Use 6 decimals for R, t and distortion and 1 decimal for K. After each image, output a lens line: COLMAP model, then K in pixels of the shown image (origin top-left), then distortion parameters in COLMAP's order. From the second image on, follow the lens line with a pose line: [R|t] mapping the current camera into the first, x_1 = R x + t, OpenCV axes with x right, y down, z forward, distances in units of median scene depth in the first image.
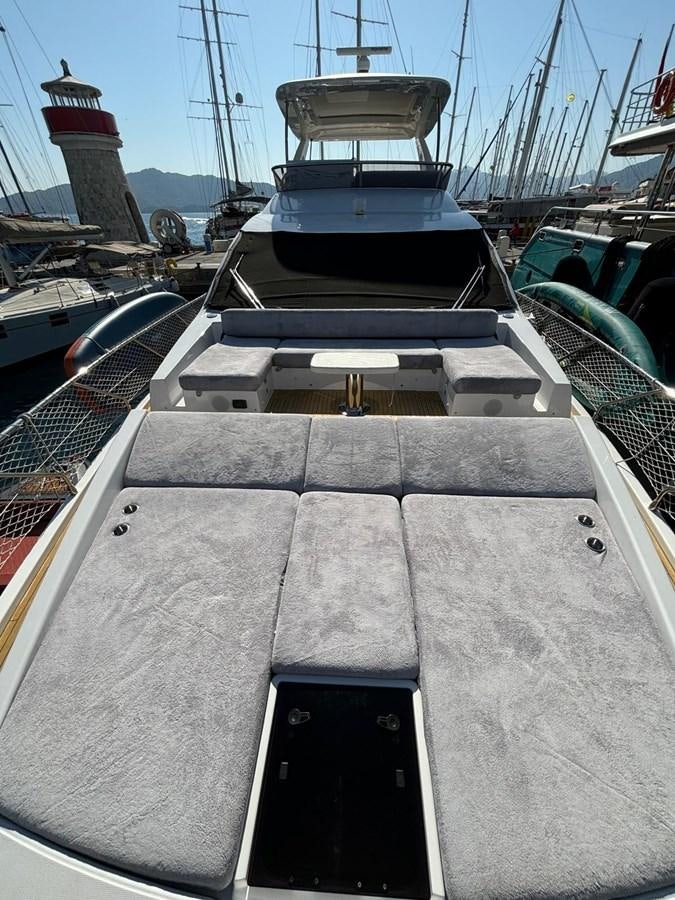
lens RADIAL K [[359.9, 0, 340.7], [0, 359.9, 451.0], [0, 0, 1]] dist [-0.003863, -0.000090]
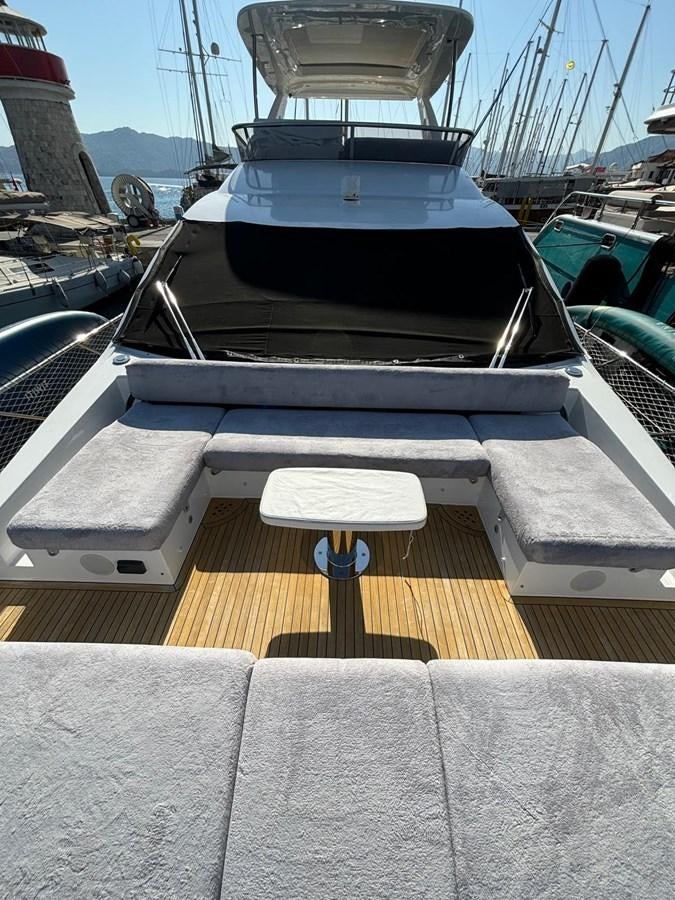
lens RADIAL K [[359.9, 0, 340.7], [0, 359.9, 451.0], [0, 0, 1]] dist [-0.003863, -0.000090]
pose [[0.999104, 0.007158, 0.041703, 0.003918], [-0.009351, 0.998570, 0.052636, -0.113054], [-0.041267, -0.052979, 0.997743, 0.150895]]
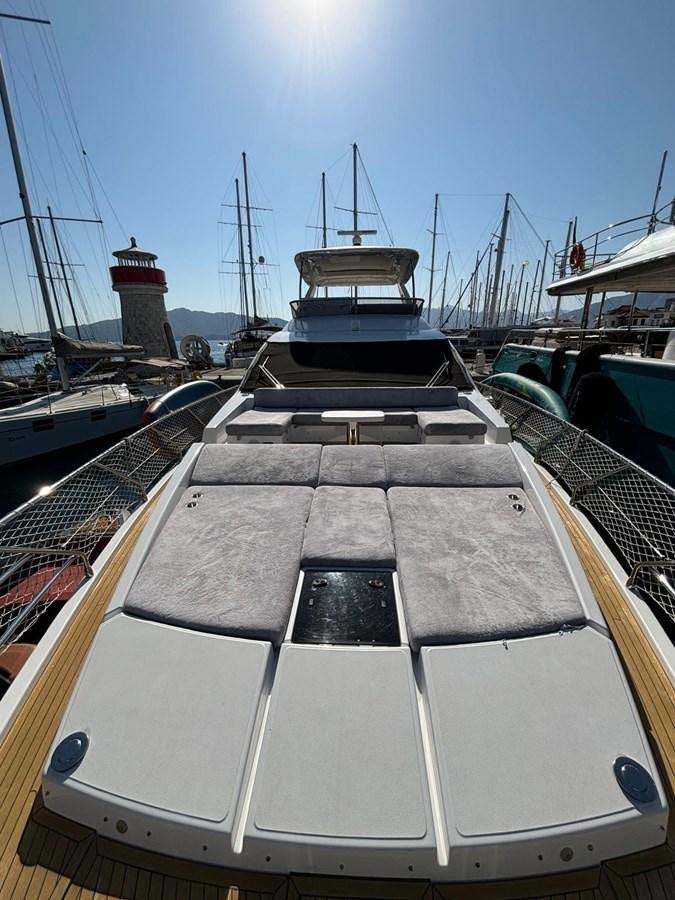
lens RADIAL K [[361.6, 0, 340.3], [0, 361.6, 451.3], [0, 0, 1]] dist [-0.023927, 0.010176]
pose [[0.999991, -0.001875, -0.003869, -0.002293], [0.000704, 0.959197, -0.282739, 0.090171], [0.004241, 0.282734, 0.959189, -0.094892]]
